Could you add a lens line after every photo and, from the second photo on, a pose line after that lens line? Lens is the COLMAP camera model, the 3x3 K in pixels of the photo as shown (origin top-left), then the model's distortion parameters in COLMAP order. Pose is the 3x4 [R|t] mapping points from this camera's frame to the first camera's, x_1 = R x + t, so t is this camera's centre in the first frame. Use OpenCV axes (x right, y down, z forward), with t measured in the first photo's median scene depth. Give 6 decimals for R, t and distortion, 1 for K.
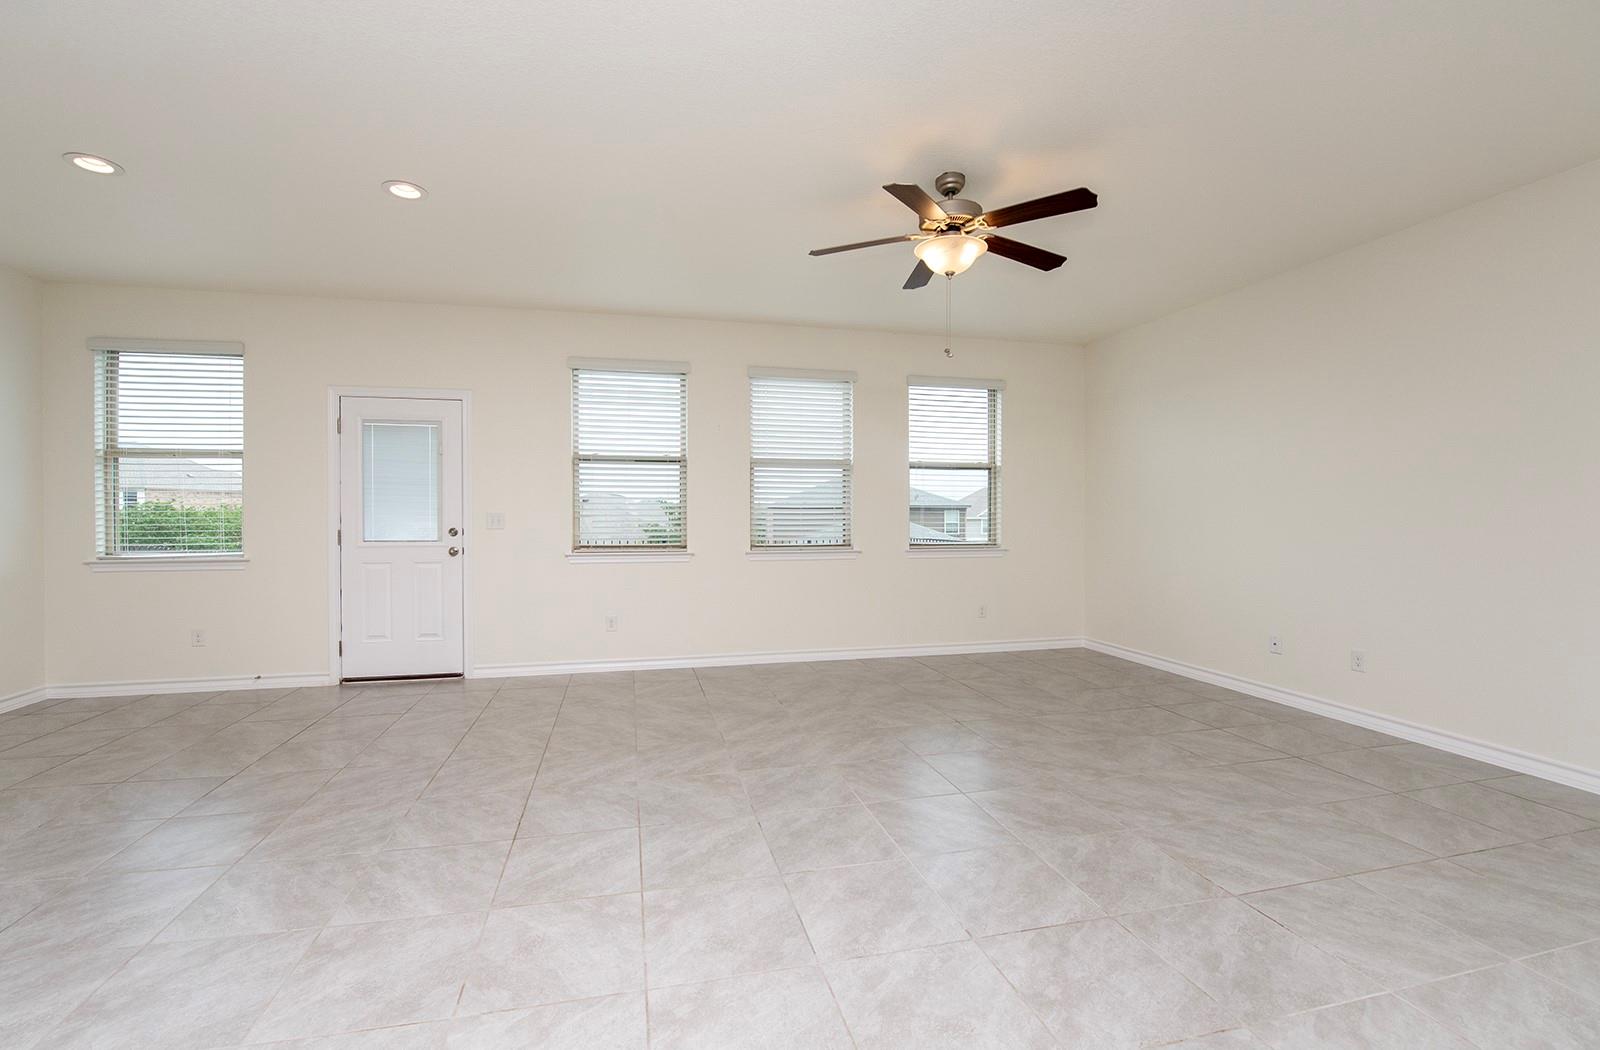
lens RADIAL K [[669.6, 0, 795.3], [0, 669.6, 515.9], [0, 0, 1]] dist [-0.017290, -0.000535]
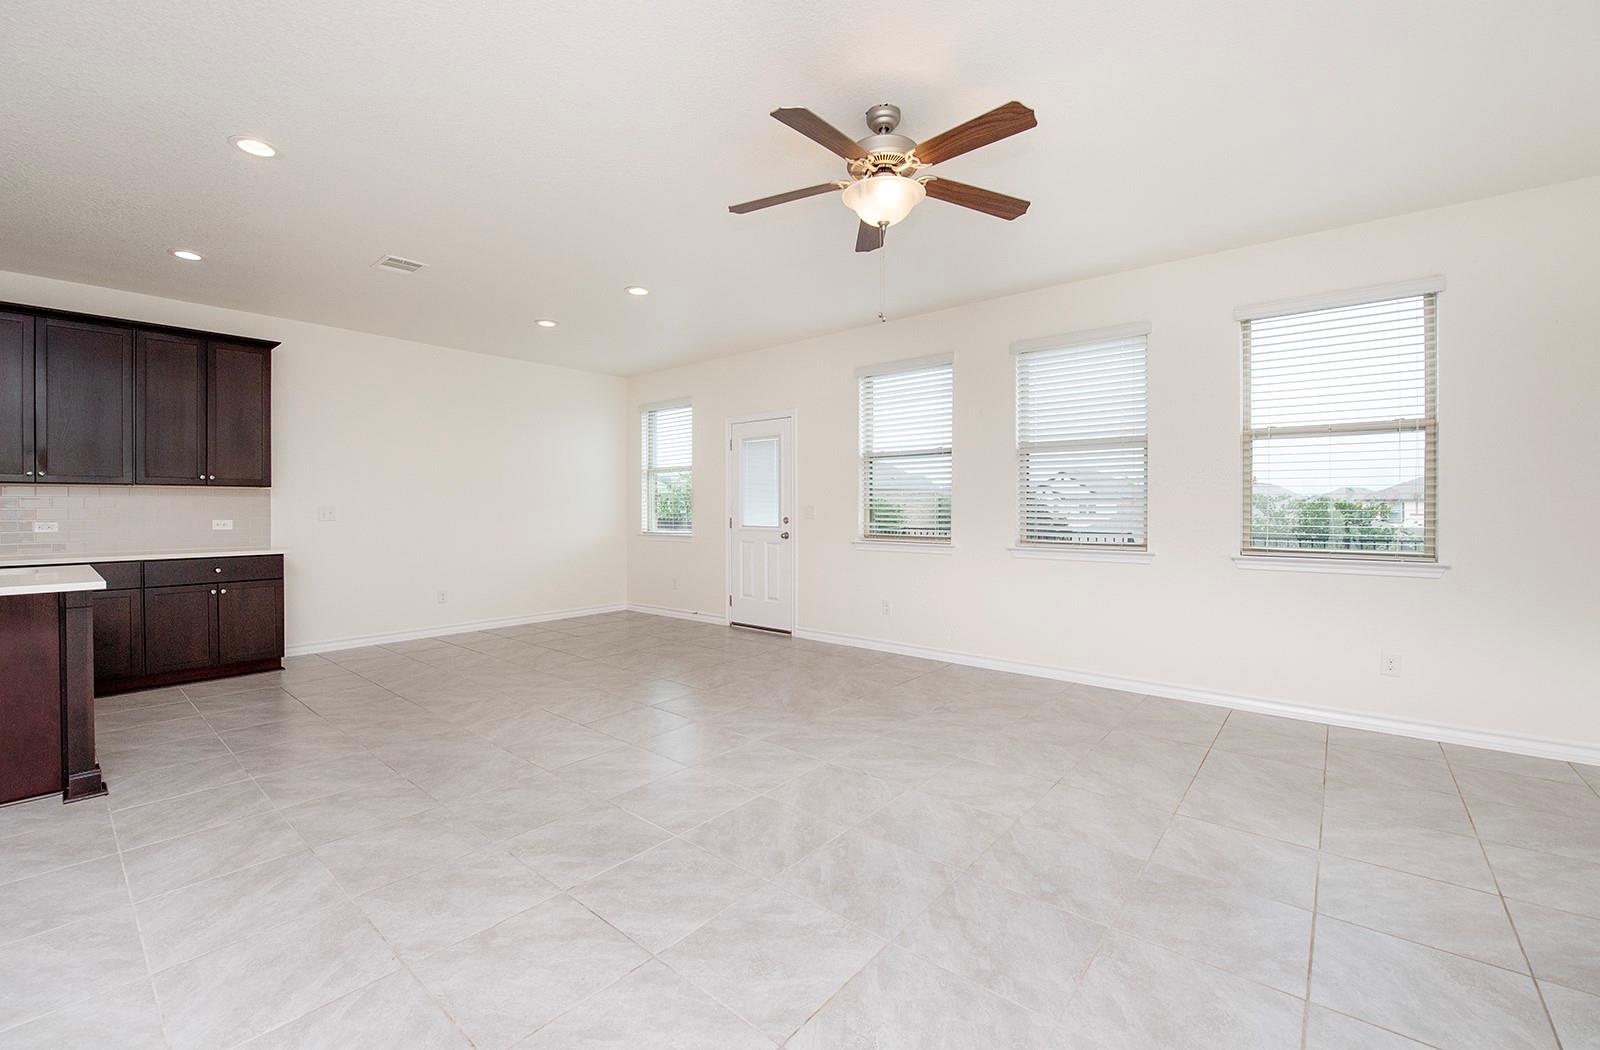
lens RADIAL K [[669.6, 0, 795.3], [0, 669.6, 515.9], [0, 0, 1]] dist [-0.017290, -0.000535]
pose [[0.587583, 0.010577, -0.809094, 0.638895], [0.001805, 0.999895, 0.014382, -0.003546], [0.809162, -0.009911, 0.587503, 0.305553]]
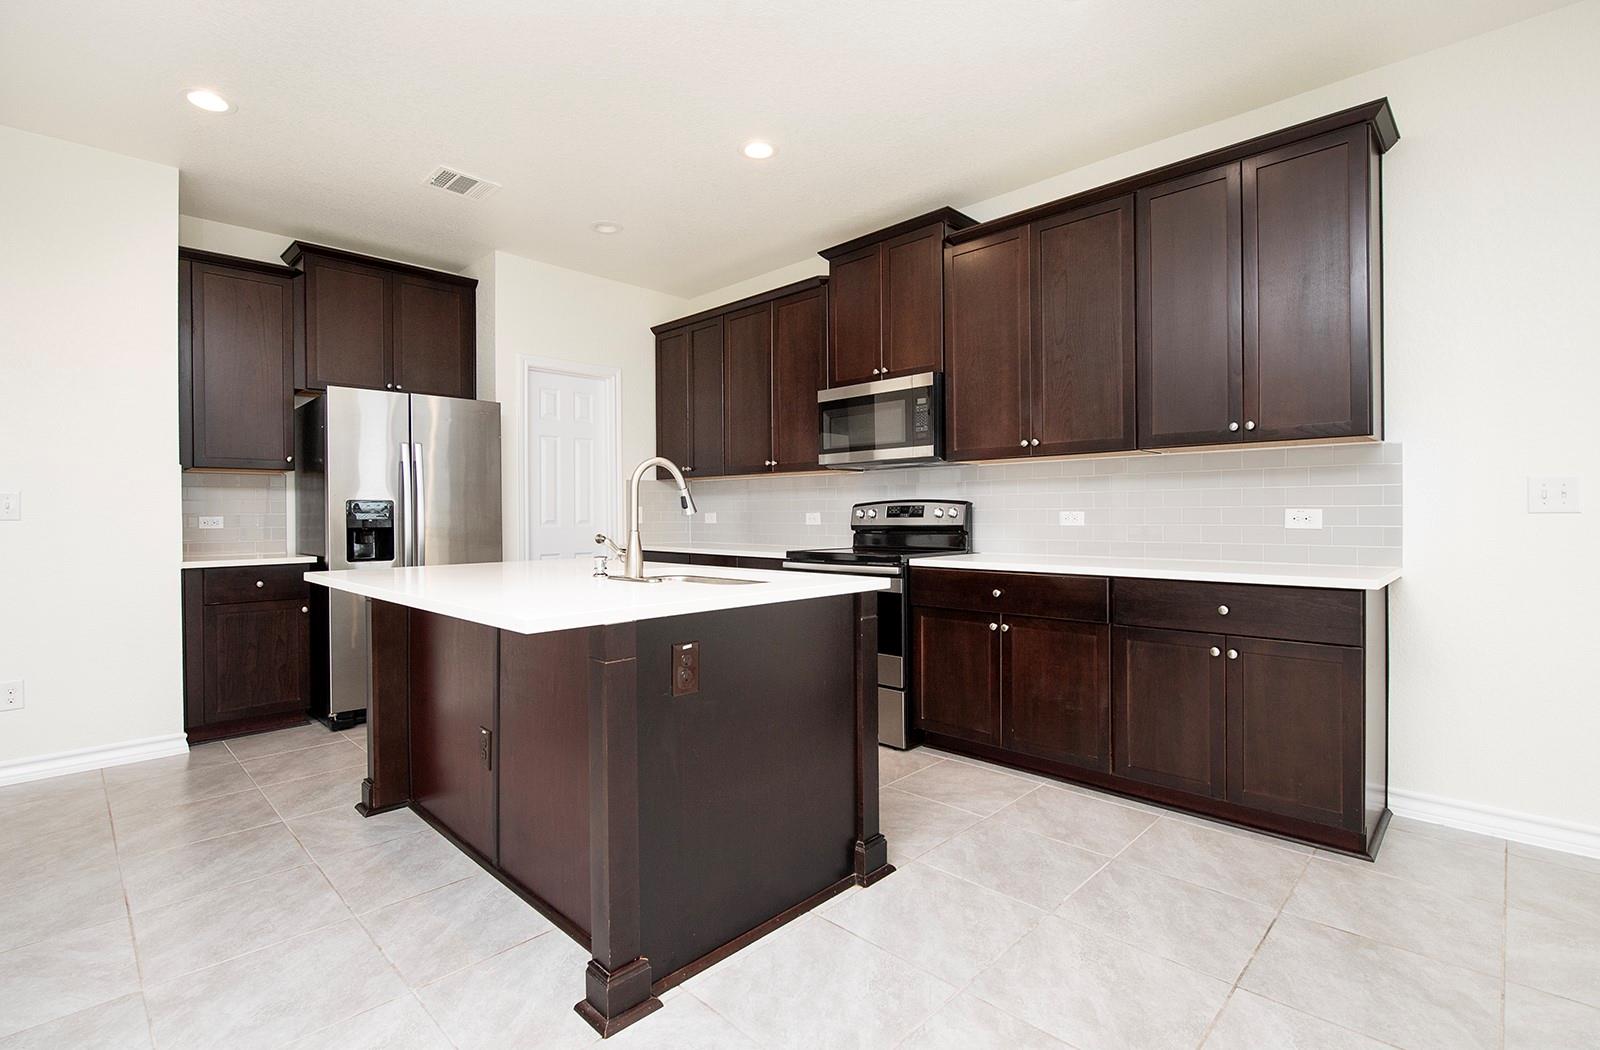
lens RADIAL K [[726.4, 0, 800.0], [0, 726.4, 525.0], [0, 0, 1]] dist [-0.015997, -0.000133]
pose [[-0.854235, 0.019146, -0.519534, -0.199779], [0.011208, 0.999768, 0.018415, 0.016111], [0.519766, 0.009908, -0.854251, 0.497309]]
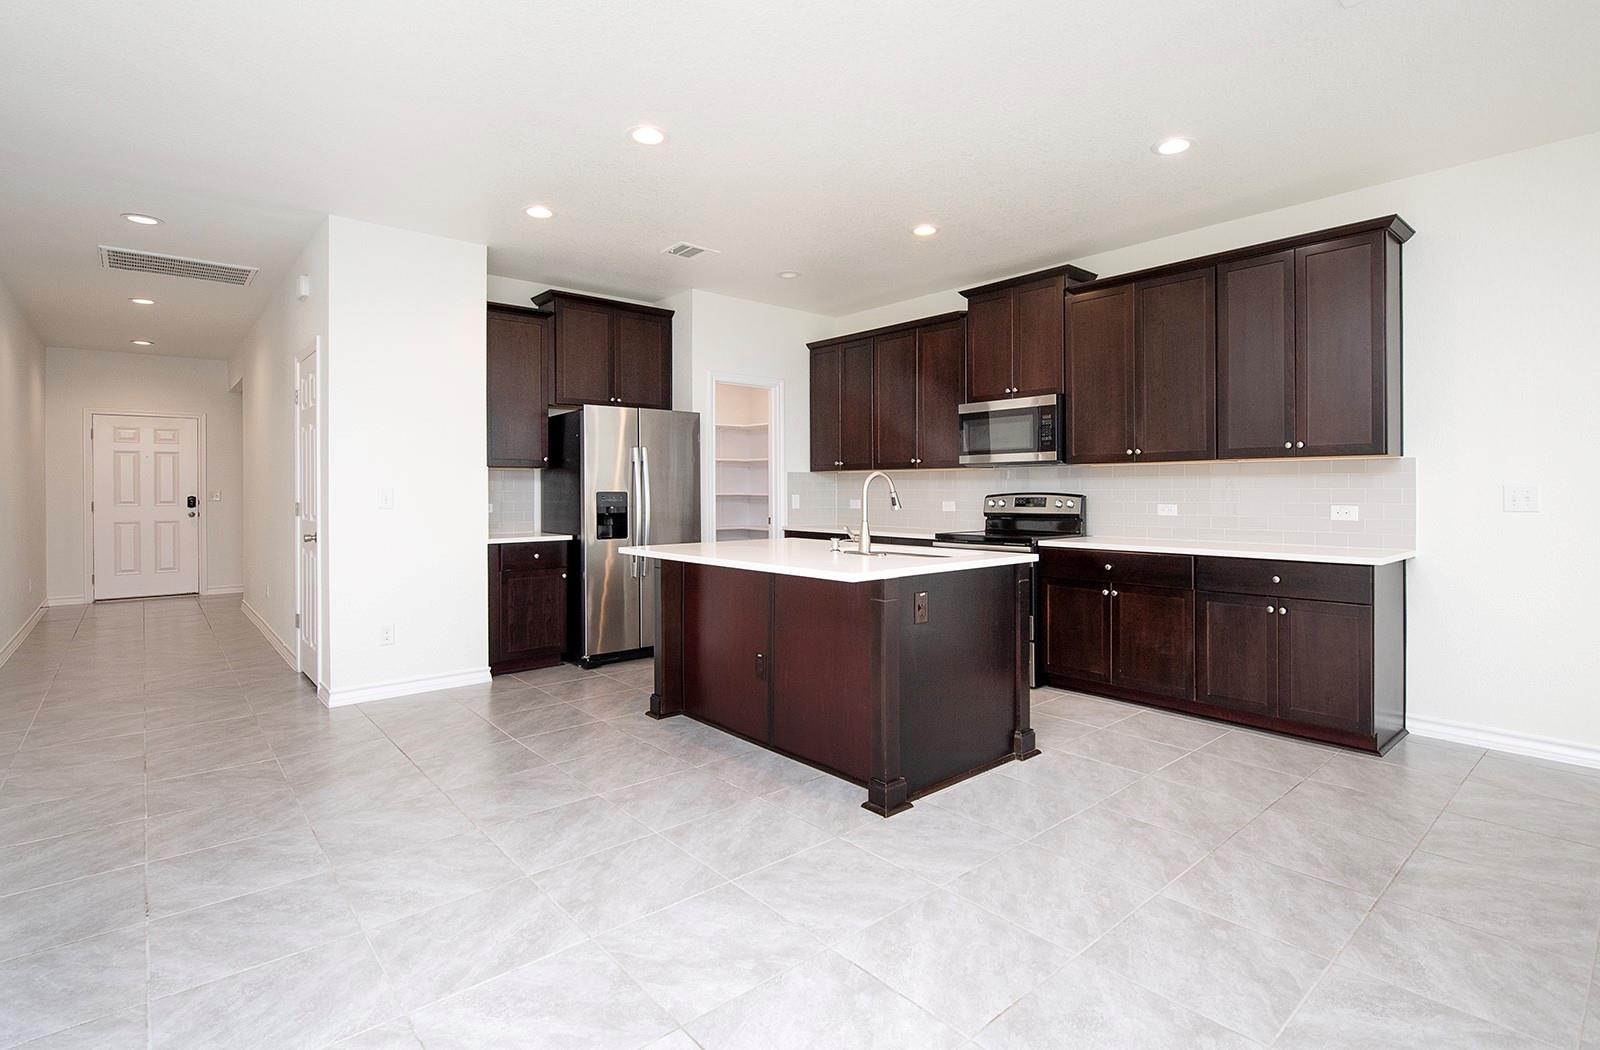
lens RADIAL K [[771.2, 0, 828.1], [0, 771.2, 497.1], [0, 0, 1]] dist [-0.014540, -0.000162]
pose [[-0.886431, 0.013066, -0.462677, 0.056241], [0.008214, 0.999888, 0.012500, -0.008710], [0.462788, 0.007280, -0.886439, 0.712142]]
